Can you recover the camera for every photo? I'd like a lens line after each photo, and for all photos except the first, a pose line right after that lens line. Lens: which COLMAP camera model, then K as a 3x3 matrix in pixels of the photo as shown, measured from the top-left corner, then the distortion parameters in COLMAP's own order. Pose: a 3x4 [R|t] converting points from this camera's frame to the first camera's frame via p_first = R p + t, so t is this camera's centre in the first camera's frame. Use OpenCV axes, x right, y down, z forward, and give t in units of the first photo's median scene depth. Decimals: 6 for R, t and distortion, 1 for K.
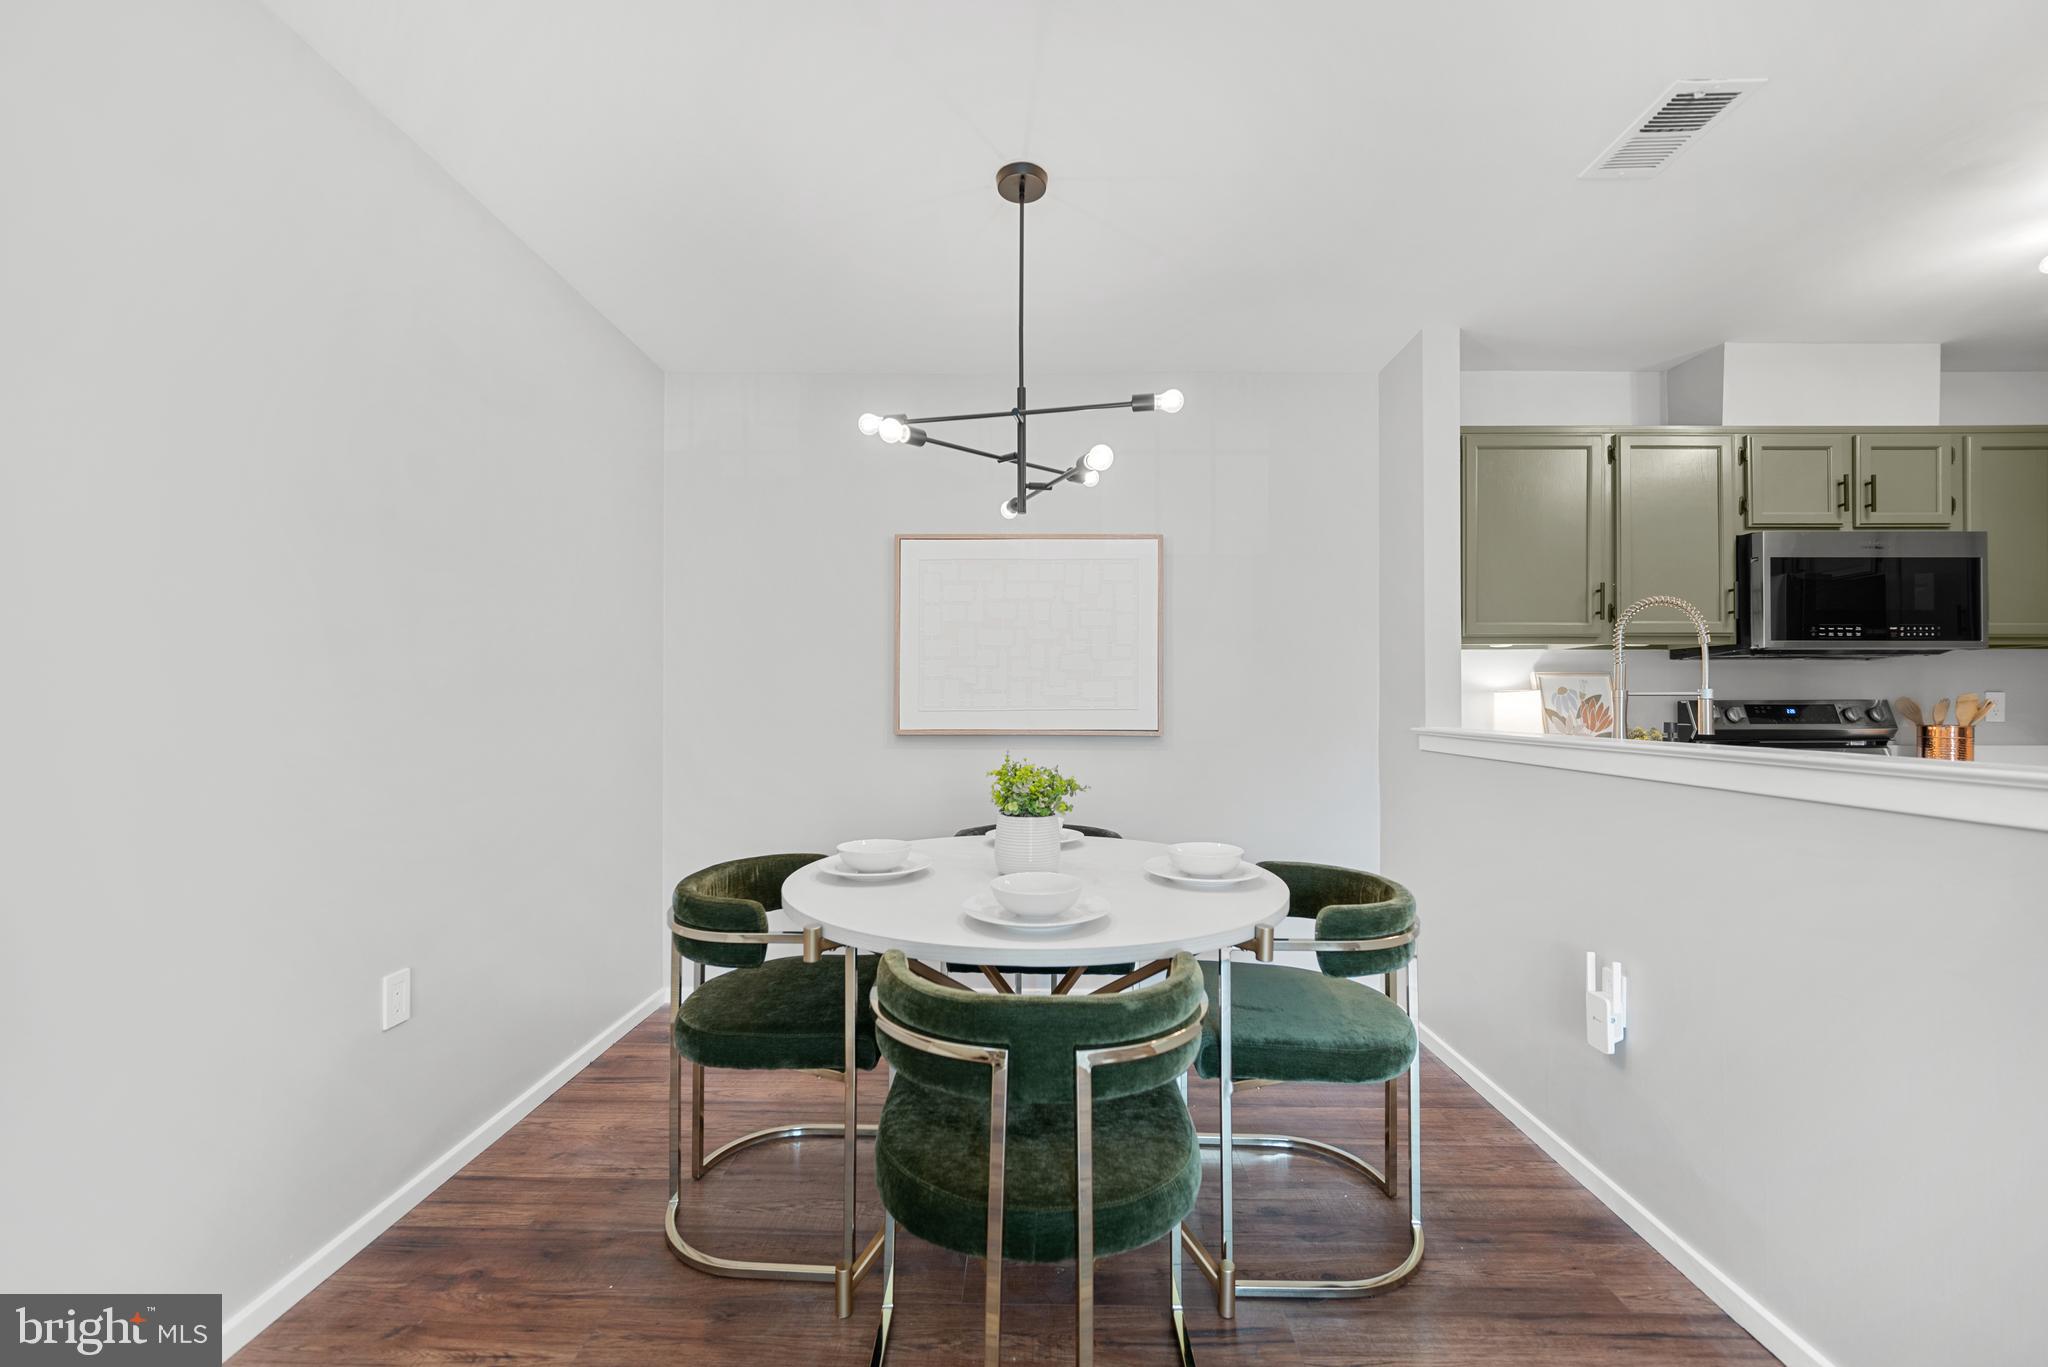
lens RADIAL K [[810.3, 0, 1027.1], [0, 810.3, 704.4], [0, 0, 1]] dist [-0.001000, 0.000209]
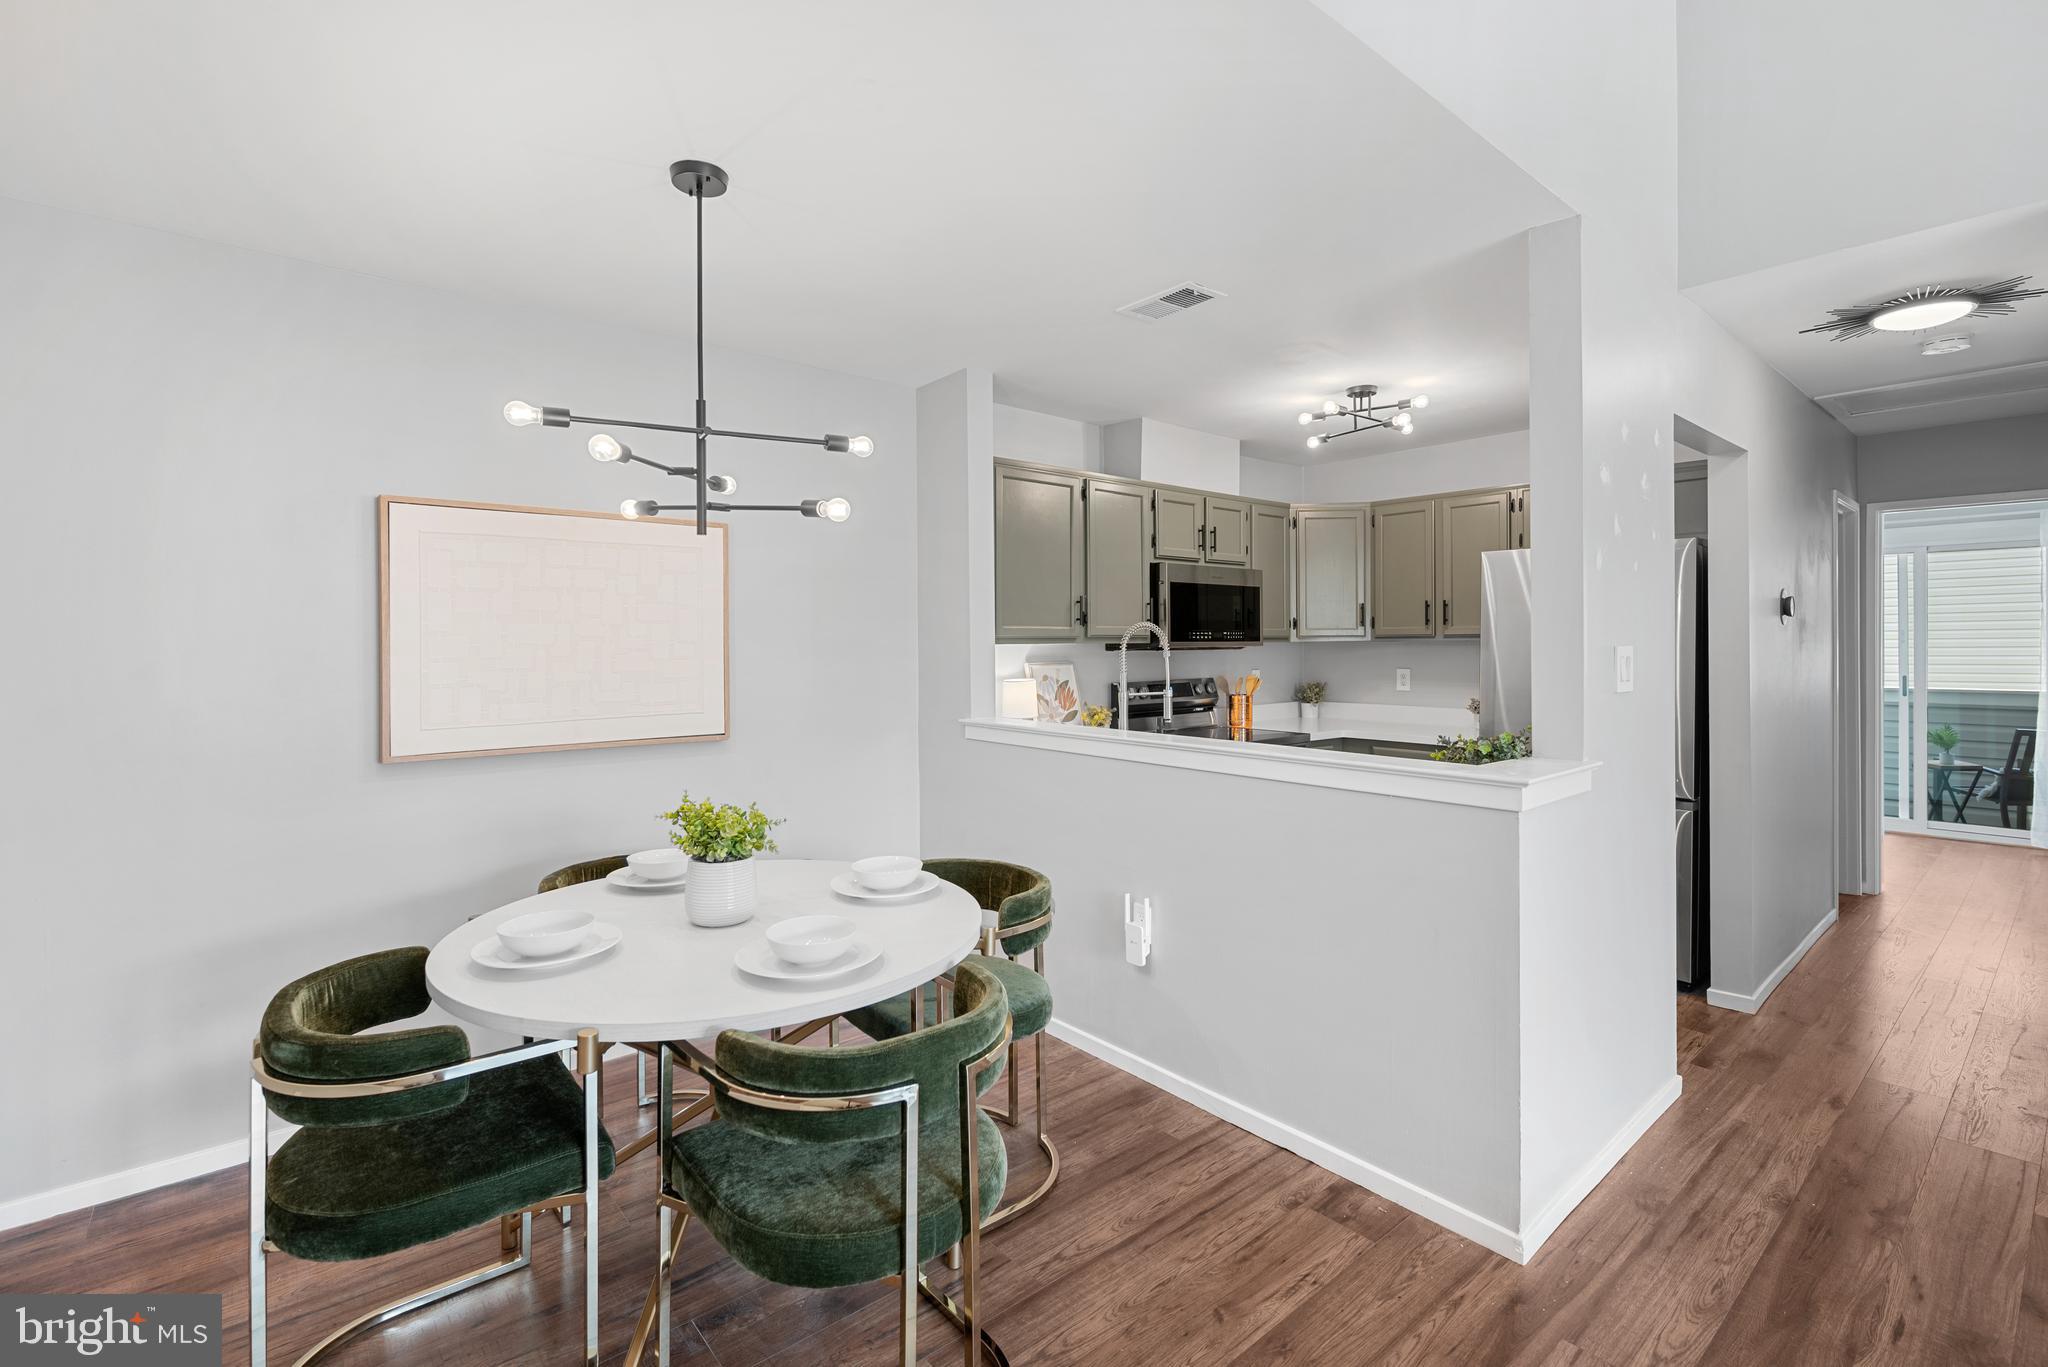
lens RADIAL K [[929.0, 0, 1023.6], [0, 929.0, 655.1], [0, 0, 1]] dist [0.000949, 0.000036]
pose [[0.755751, -0.013638, 0.654717, -0.306384], [0.005745, 0.999883, 0.014196, -0.079020], [-0.654834, -0.006968, 0.755741, -0.035372]]
